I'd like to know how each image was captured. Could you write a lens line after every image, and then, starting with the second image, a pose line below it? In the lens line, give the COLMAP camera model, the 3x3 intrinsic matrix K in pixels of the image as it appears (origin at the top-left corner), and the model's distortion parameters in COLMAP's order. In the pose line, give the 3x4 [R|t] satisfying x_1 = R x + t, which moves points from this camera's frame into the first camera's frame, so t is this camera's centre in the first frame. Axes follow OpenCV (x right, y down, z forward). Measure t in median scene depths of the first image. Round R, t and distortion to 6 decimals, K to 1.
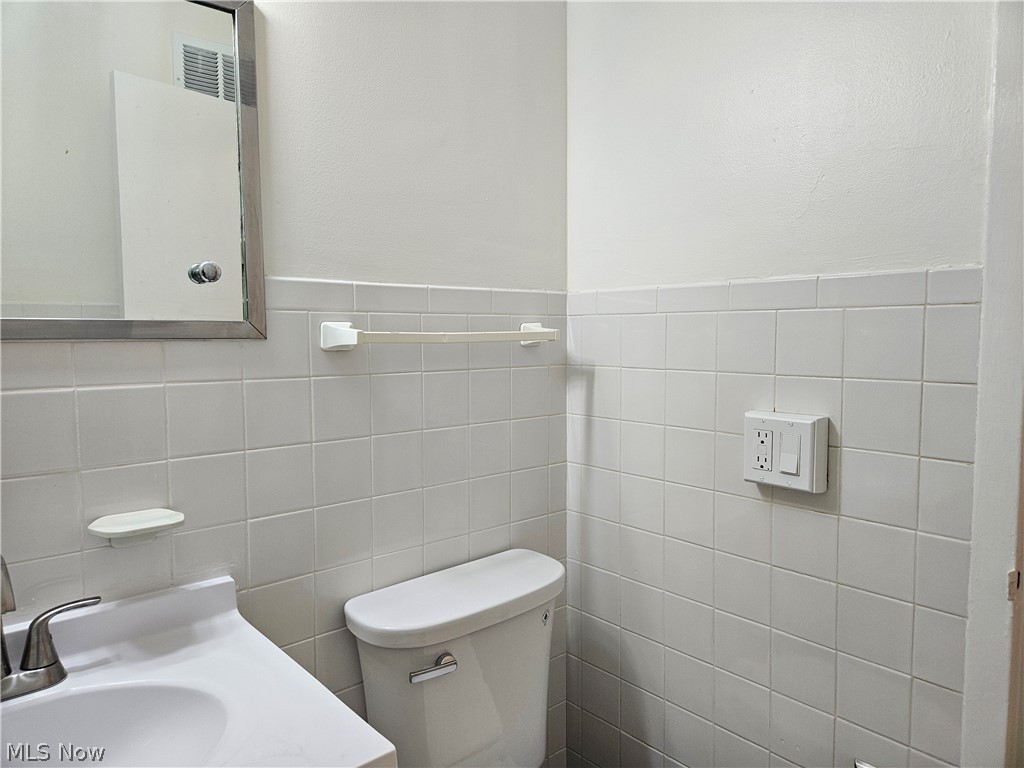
lens RADIAL K [[681.9, 0, 510.4], [0, 681.9, 378.1], [0, 0, 1]] dist [0.073171, -0.056116]
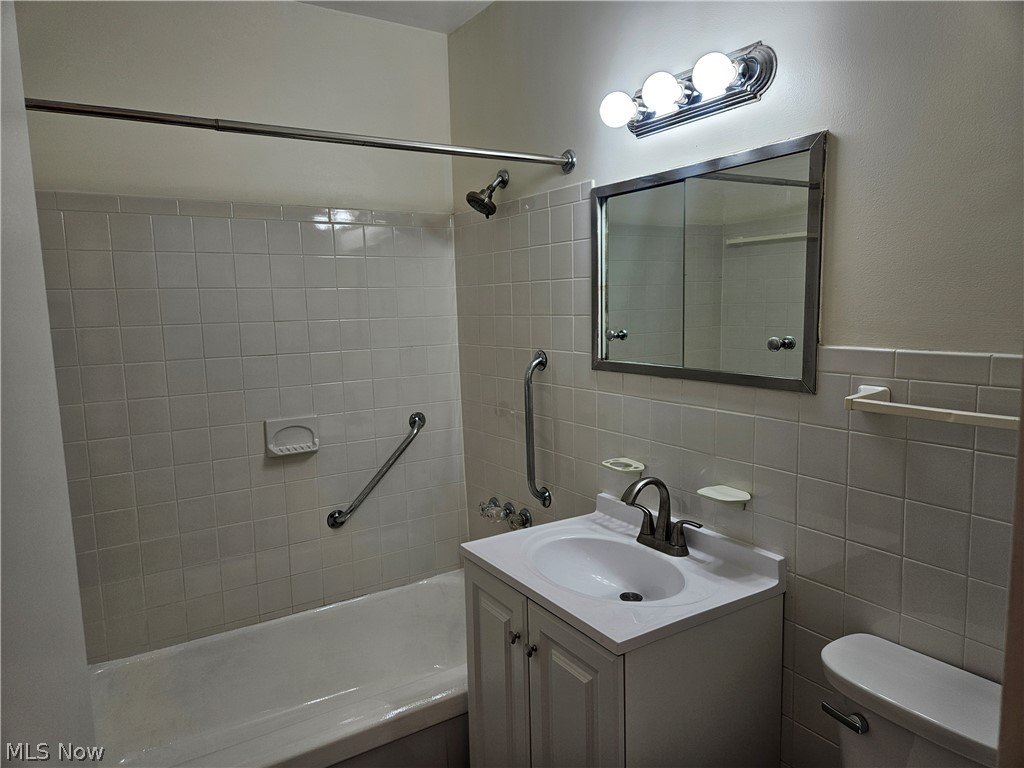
lens RADIAL K [[681.9, 0, 510.7], [0, 681.9, 385.3], [0, 0, 1]] dist [0.073171, -0.056116]
pose [[-0.156666, 0.129761, -0.979090, 0.992669], [-0.038407, 0.989781, 0.137324, -0.228296], [0.986905, 0.059118, -0.150081, 0.628425]]
